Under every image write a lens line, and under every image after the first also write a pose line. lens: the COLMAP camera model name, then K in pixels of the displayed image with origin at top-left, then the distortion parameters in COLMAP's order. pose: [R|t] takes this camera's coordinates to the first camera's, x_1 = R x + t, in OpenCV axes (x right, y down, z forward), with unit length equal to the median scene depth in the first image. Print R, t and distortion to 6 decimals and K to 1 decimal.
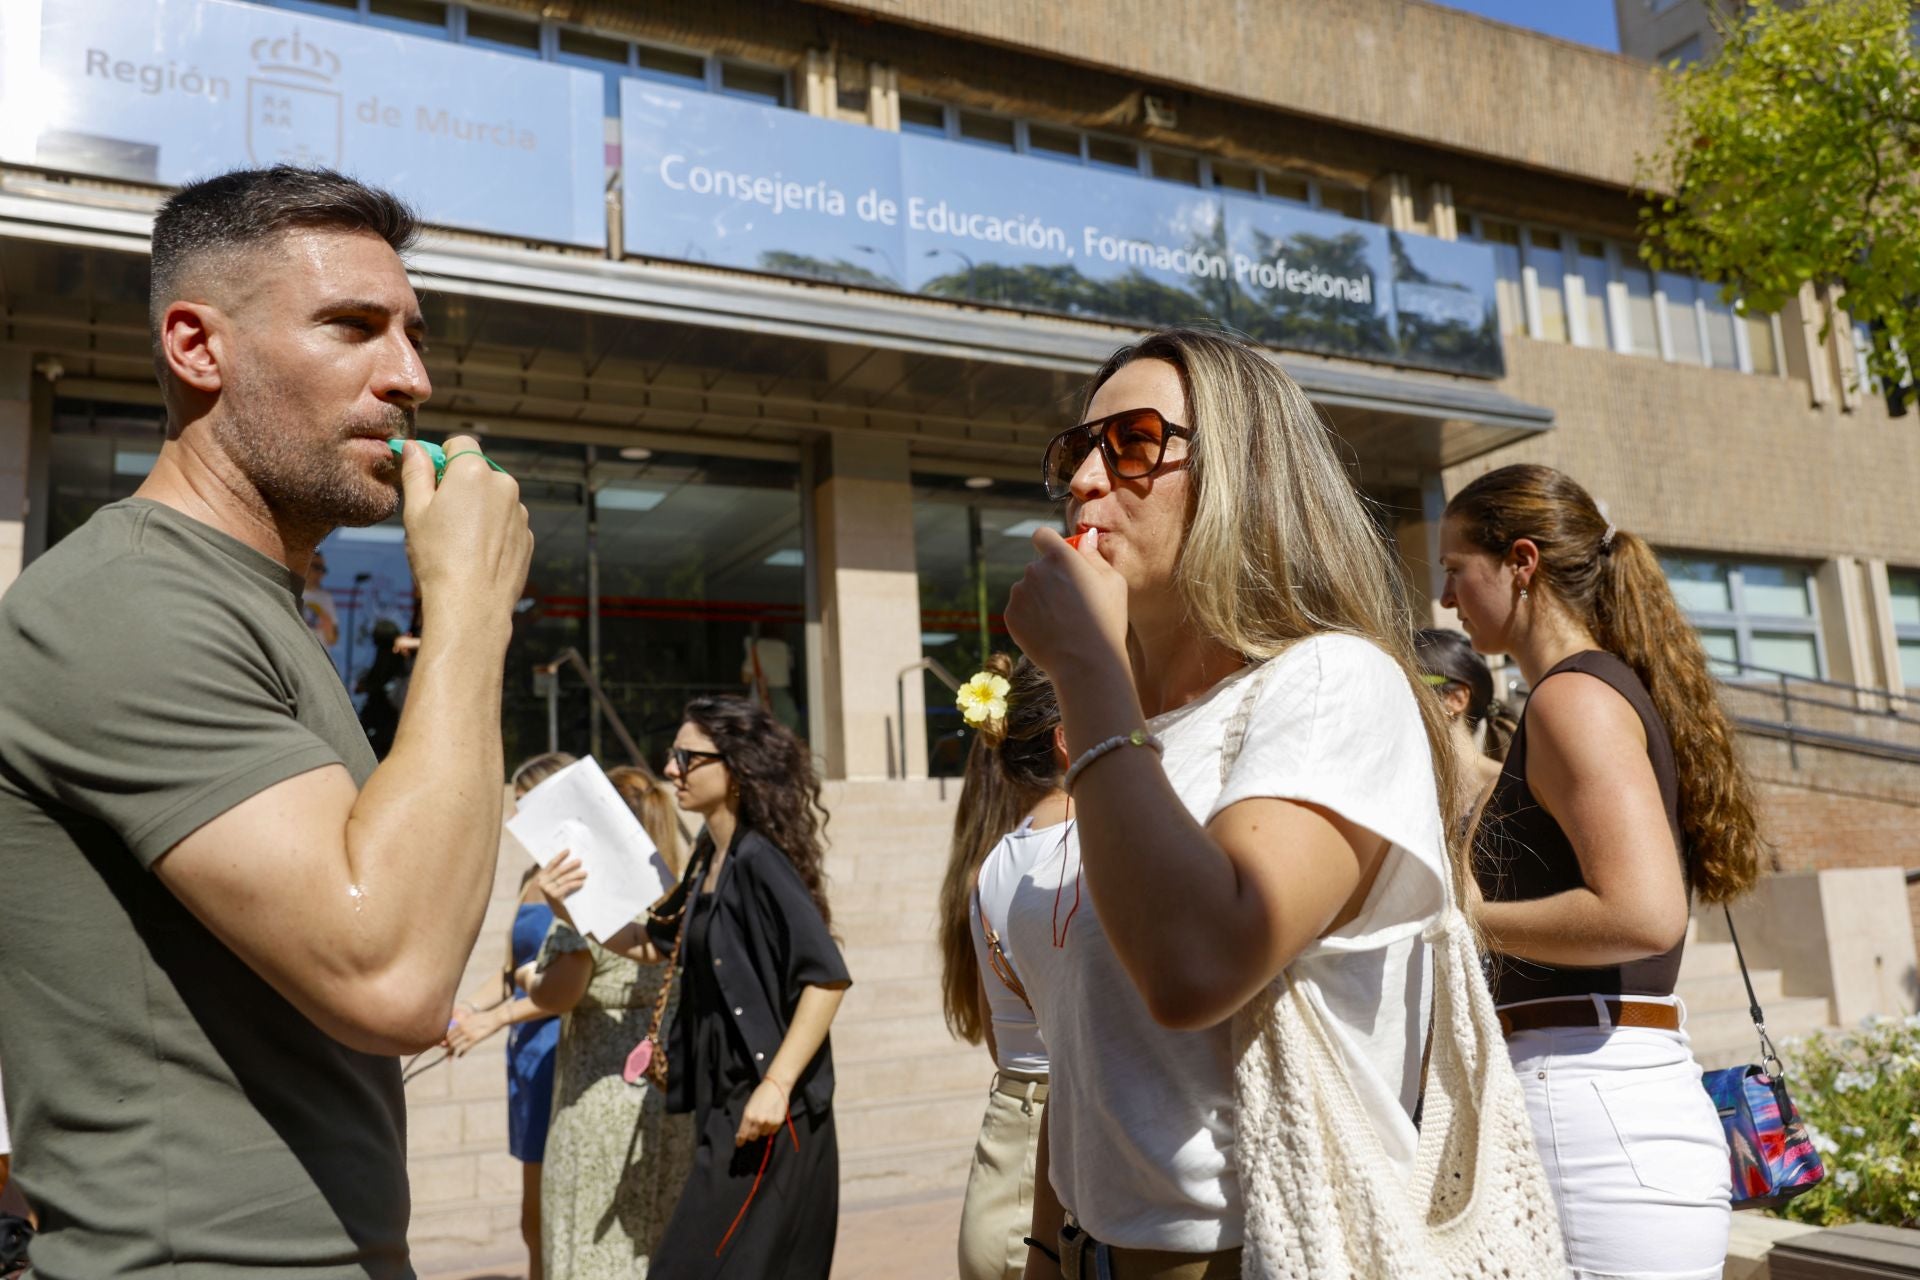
lens RADIAL K [[1582.9, 0, 948.5], [0, 1582.9, 638.1], [0, 0, 1]] dist [0.003074, 0.000404]
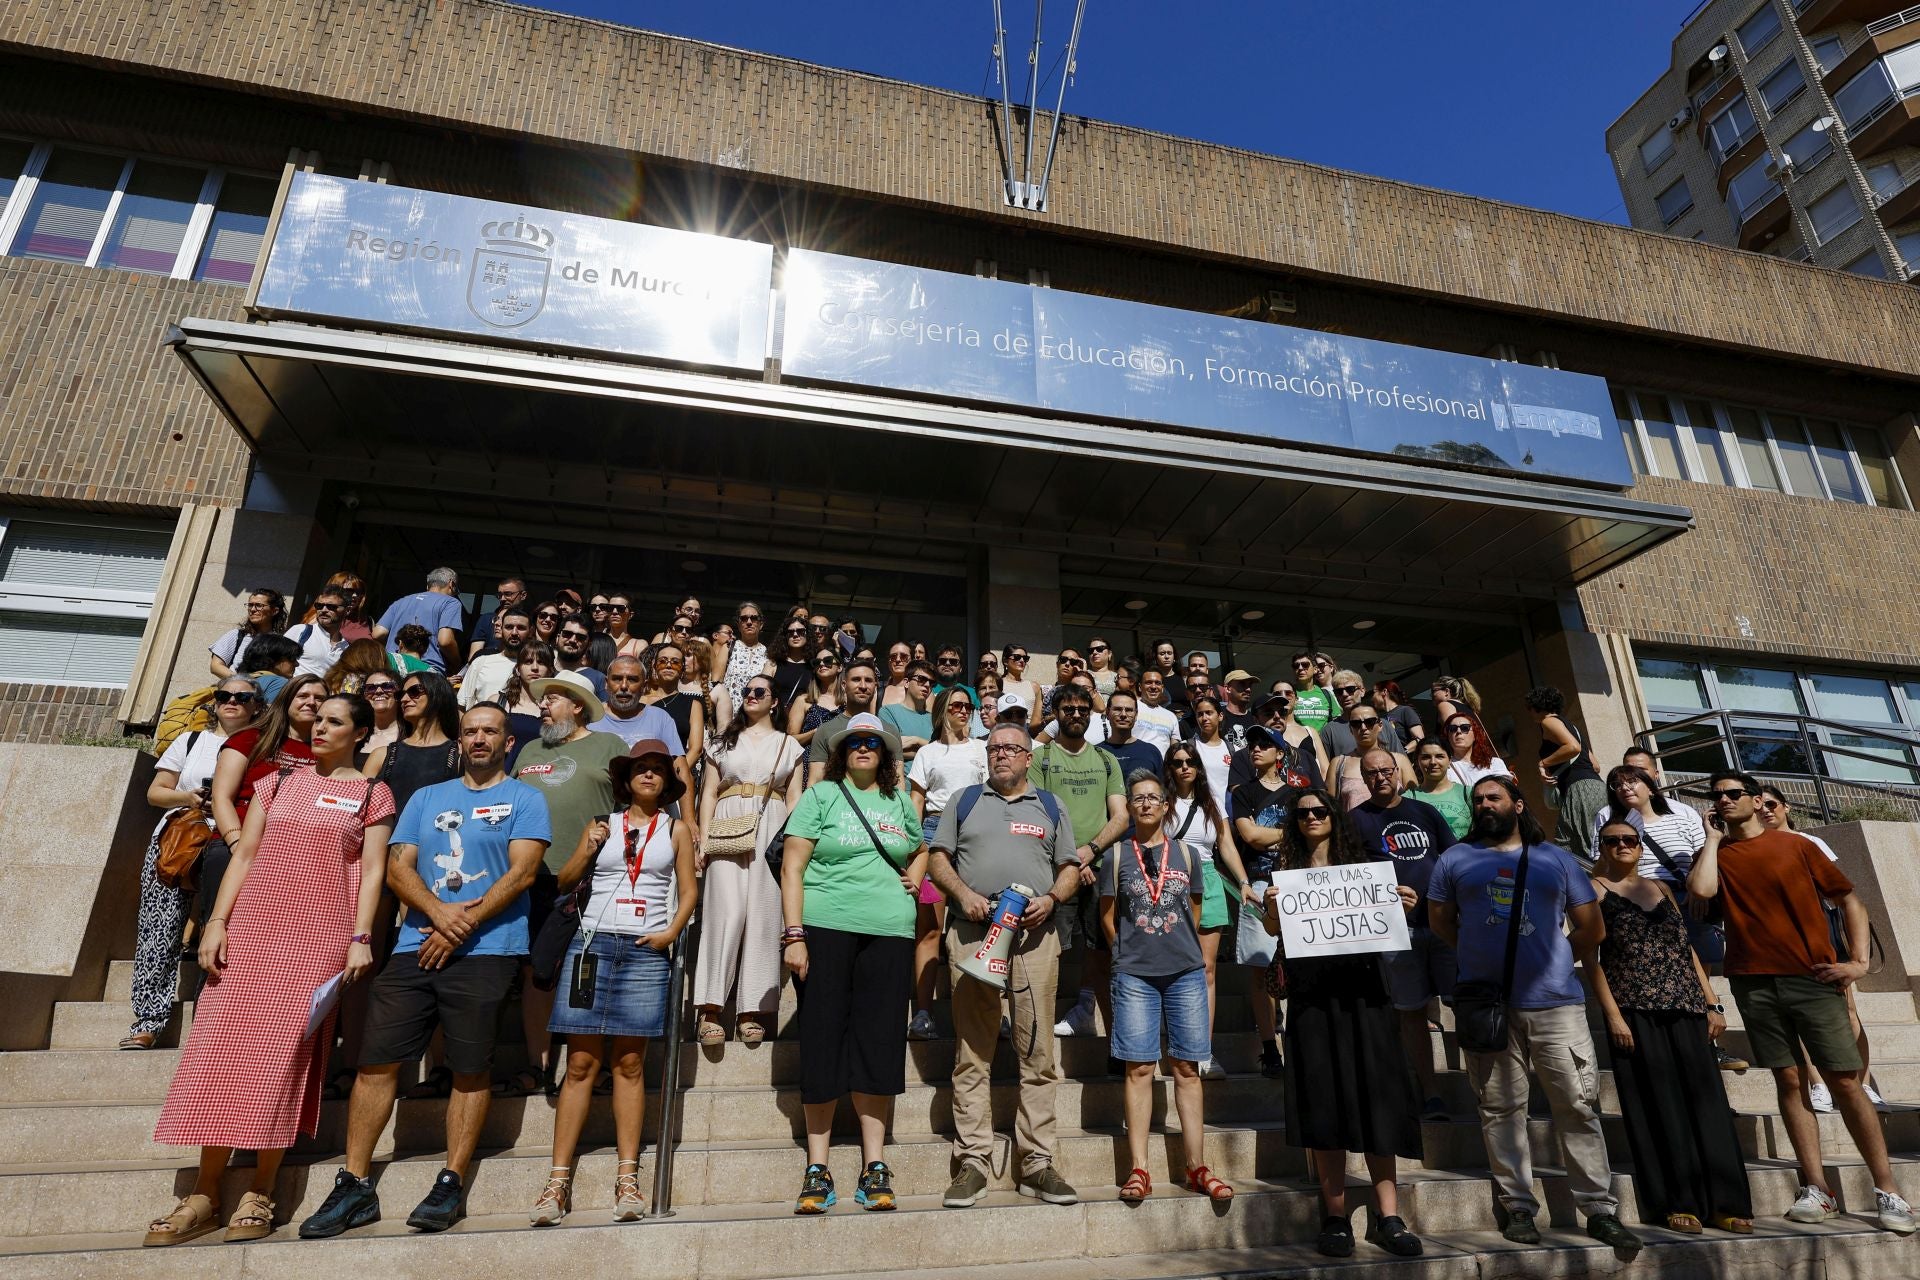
lens RADIAL K [[986.5, 0, 960.0], [0, 986.5, 640.0], [0, 0, 1]] dist [-0.000694, -0.000375]
pose [[0.969105, -0.043370, -0.242805, 0.063581], [-0.001369, 0.983458, -0.181129, 0.055443], [0.246644, 0.175866, 0.953015, 0.253755]]
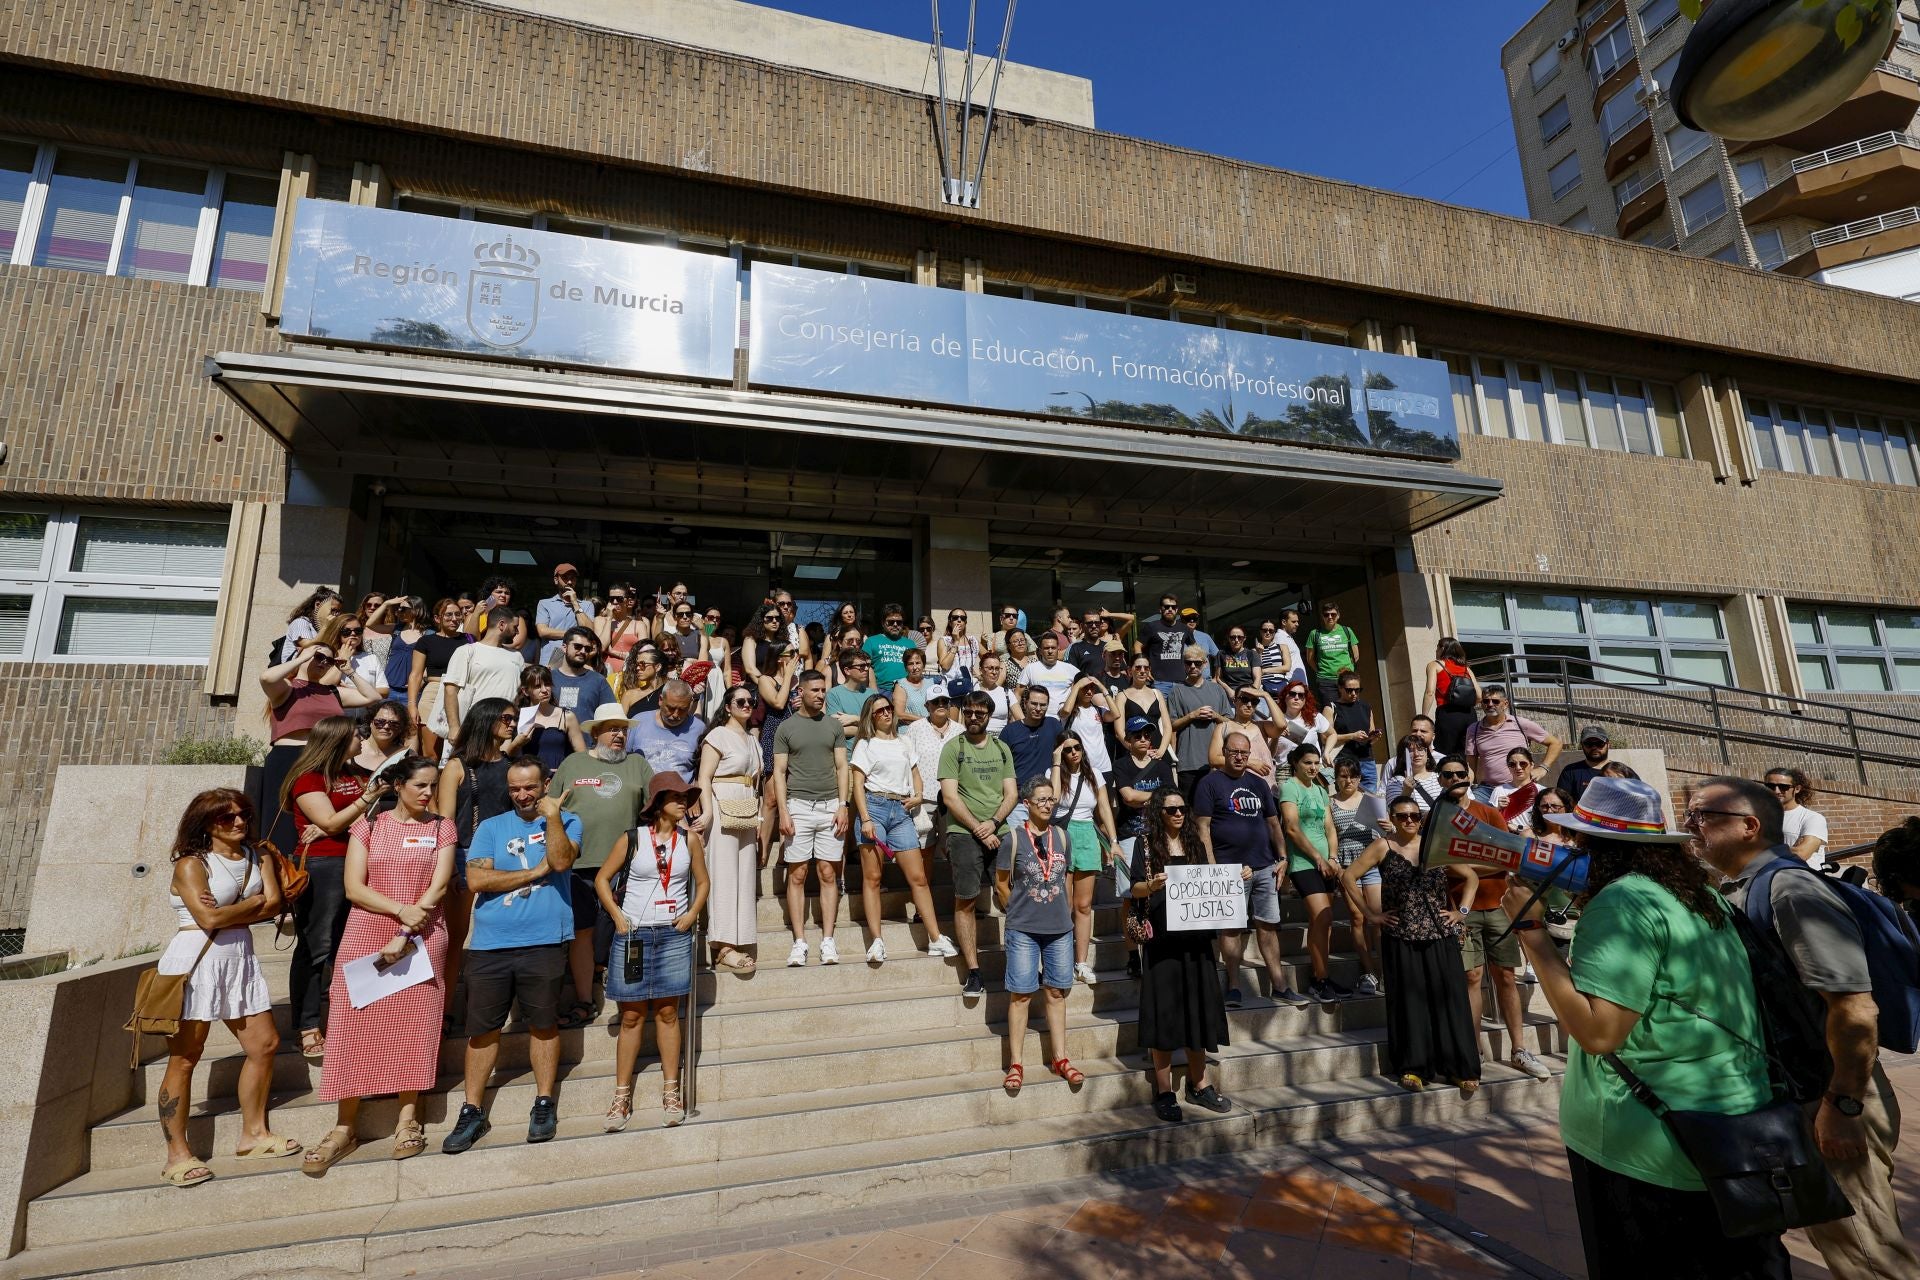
lens RADIAL K [[860.5, 0, 957.9], [0, 860.5, 640.5], [0, 0, 1]] dist [-0.004941, 0.001373]
pose [[0.979860, -0.013790, -0.199210, 0.080368], [0.009191, 0.999670, -0.023995, -0.001881], [0.199475, 0.021681, 0.979663, 0.214888]]
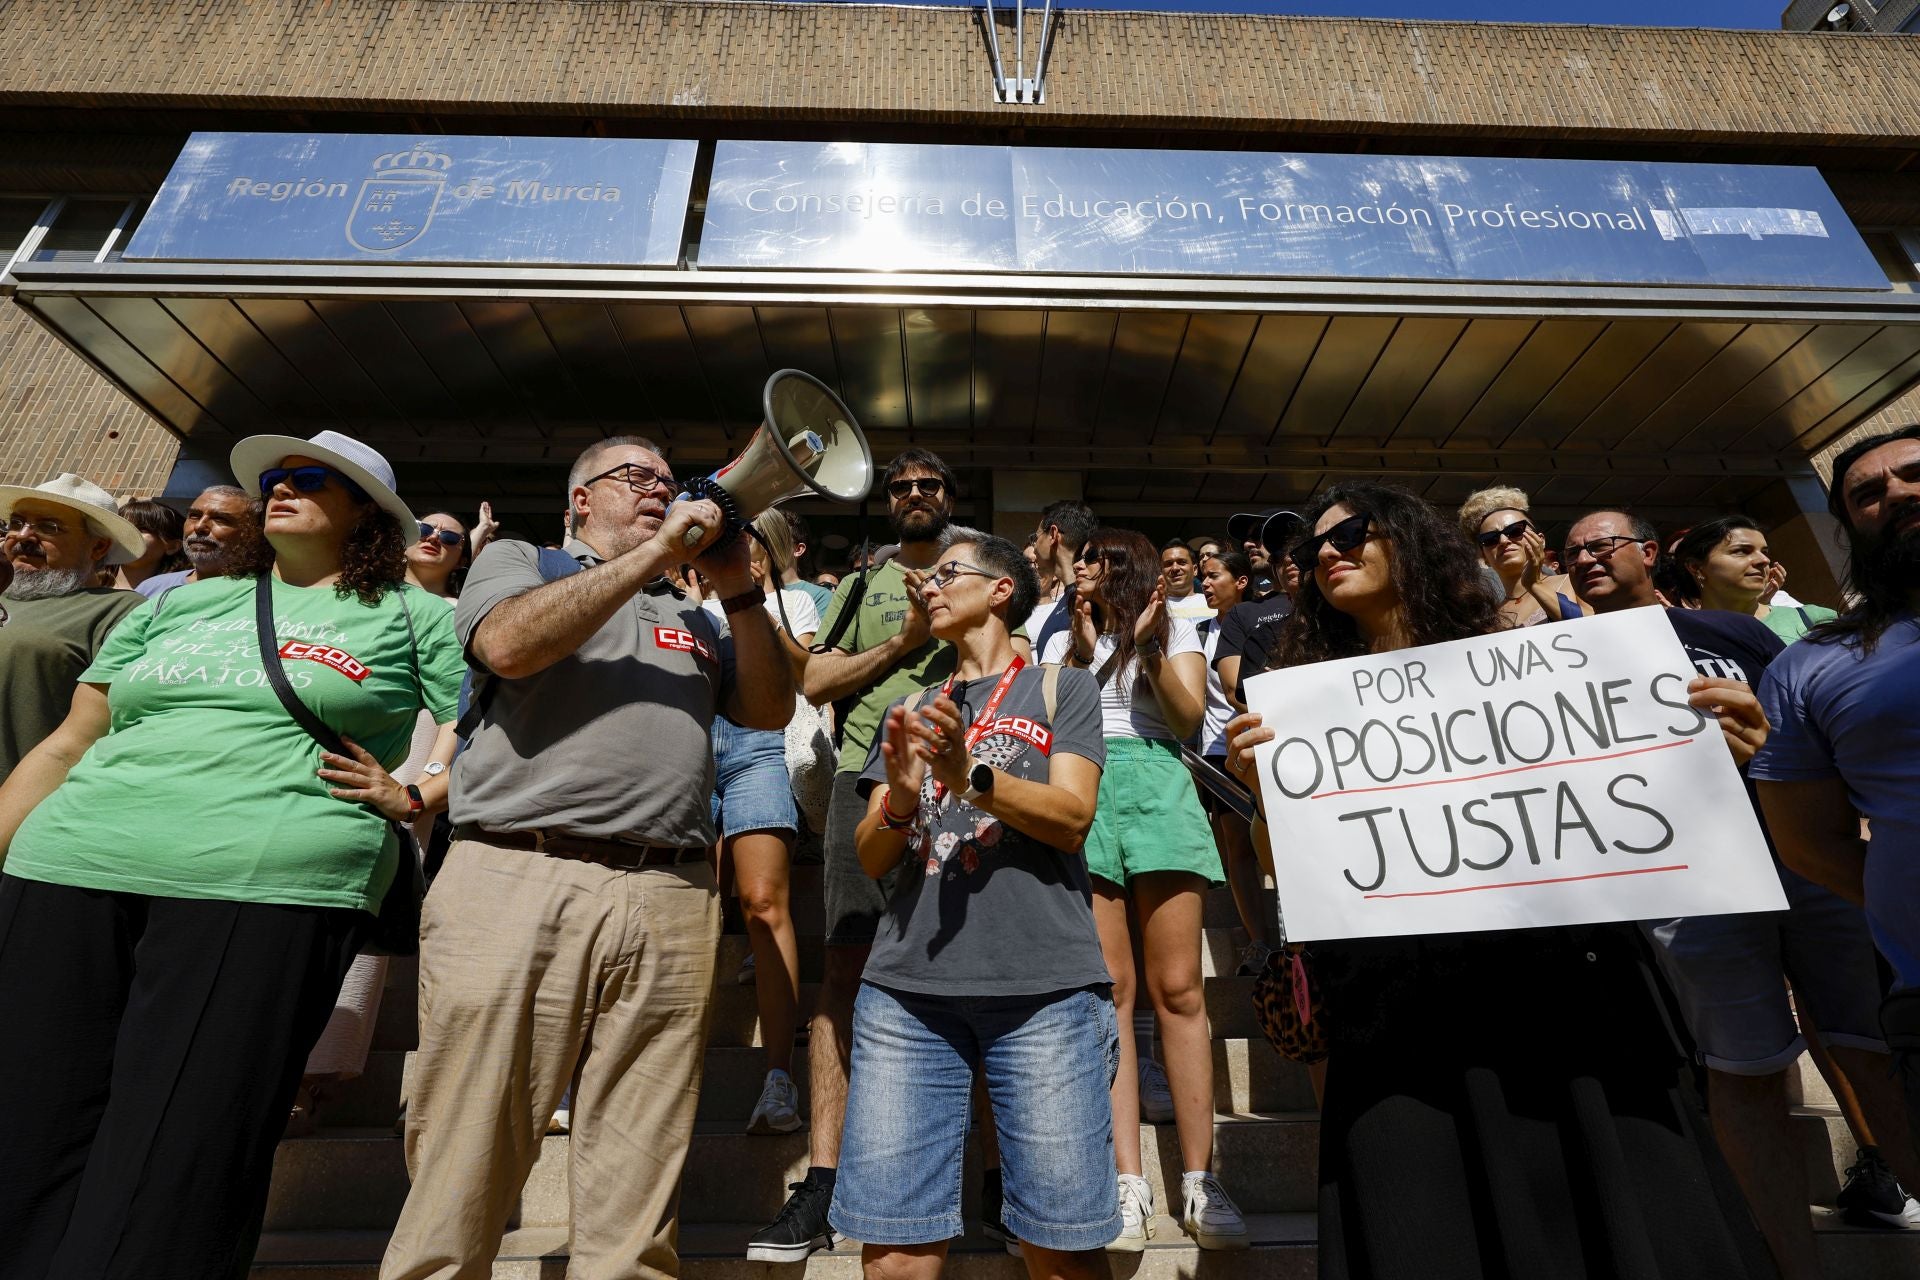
lens RADIAL K [[860.5, 0, 957.9], [0, 860.5, 640.5], [0, 0, 1]] dist [-0.004941, 0.001373]
pose [[0.900011, -0.145584, -0.410835, 0.085806], [0.039038, 0.965705, -0.256689, 0.082405], [0.434116, 0.214985, 0.874829, 0.447934]]
